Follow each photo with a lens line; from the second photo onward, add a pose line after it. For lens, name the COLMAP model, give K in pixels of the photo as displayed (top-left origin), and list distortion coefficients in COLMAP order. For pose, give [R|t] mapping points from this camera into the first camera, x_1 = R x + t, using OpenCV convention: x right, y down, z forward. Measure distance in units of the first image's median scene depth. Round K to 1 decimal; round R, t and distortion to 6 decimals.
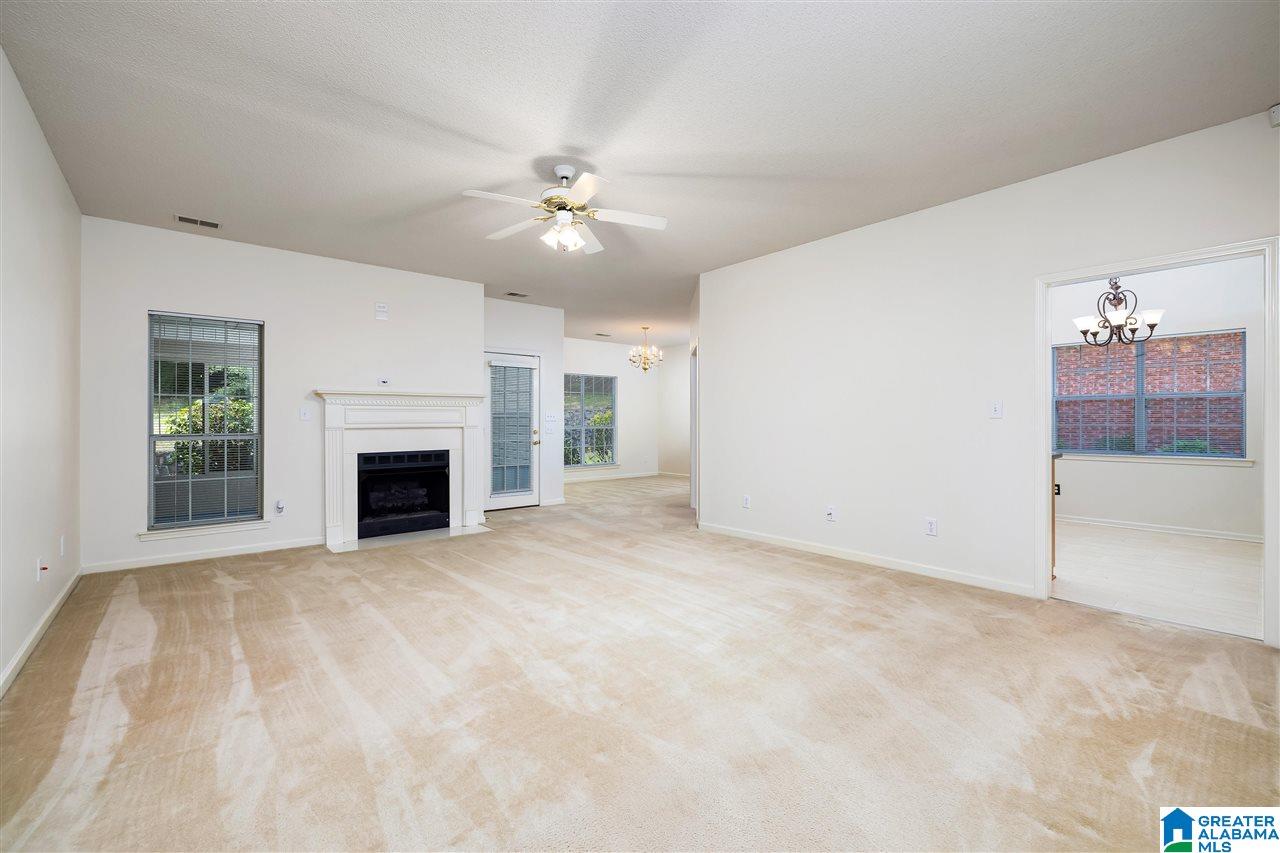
lens RADIAL K [[535.6, 0, 637.0], [0, 535.6, 429.5], [0, 0, 1]] dist [0.000907, -0.000099]
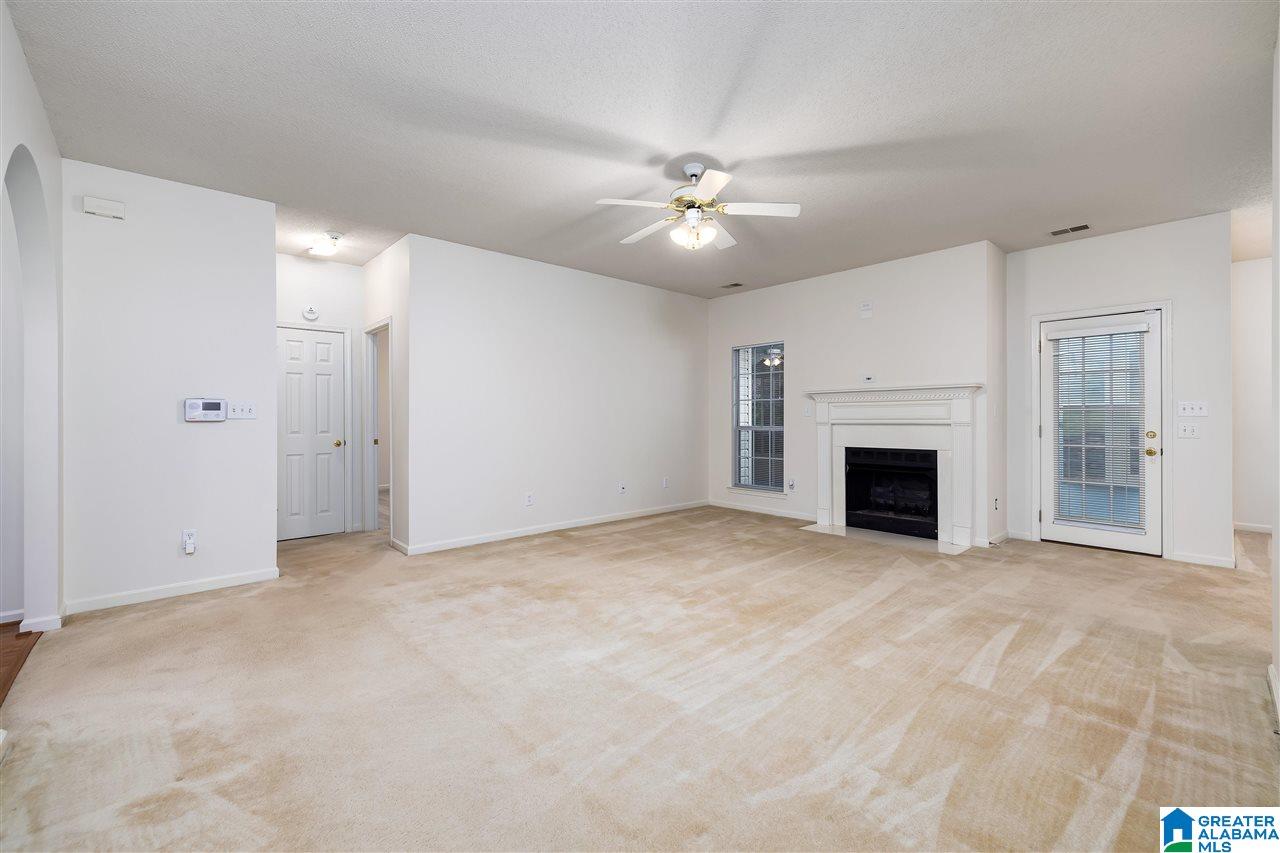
lens RADIAL K [[542.7, 0, 638.5], [0, 542.7, 415.5], [0, 0, 1]] dist [-0.000004, -0.000090]
pose [[0.043211, 0.001251, -0.999065, 0.545205], [-0.011321, 0.999936, 0.000762, -0.014618], [0.999002, 0.011278, 0.043223, 0.519208]]
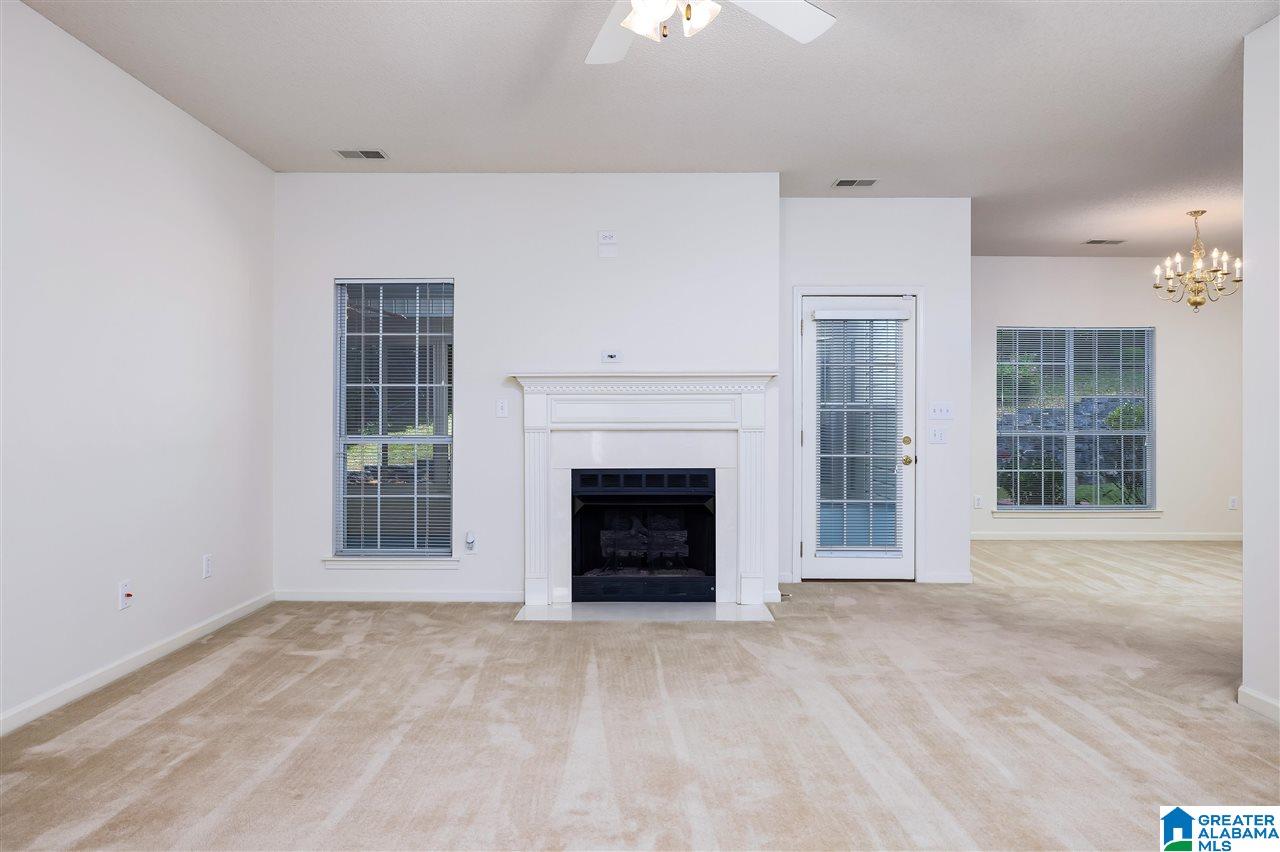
lens RADIAL K [[822.9, 0, 640.0], [0, 822.9, 426.0], [0, 0, 1]] dist [0.000002, 0.000789]
pose [[0.764528, 0.007538, -0.644546, 0.174859], [-0.011996, 0.999925, -0.002535, -0.005353], [0.644478, 0.009670, 0.764561, 0.286773]]
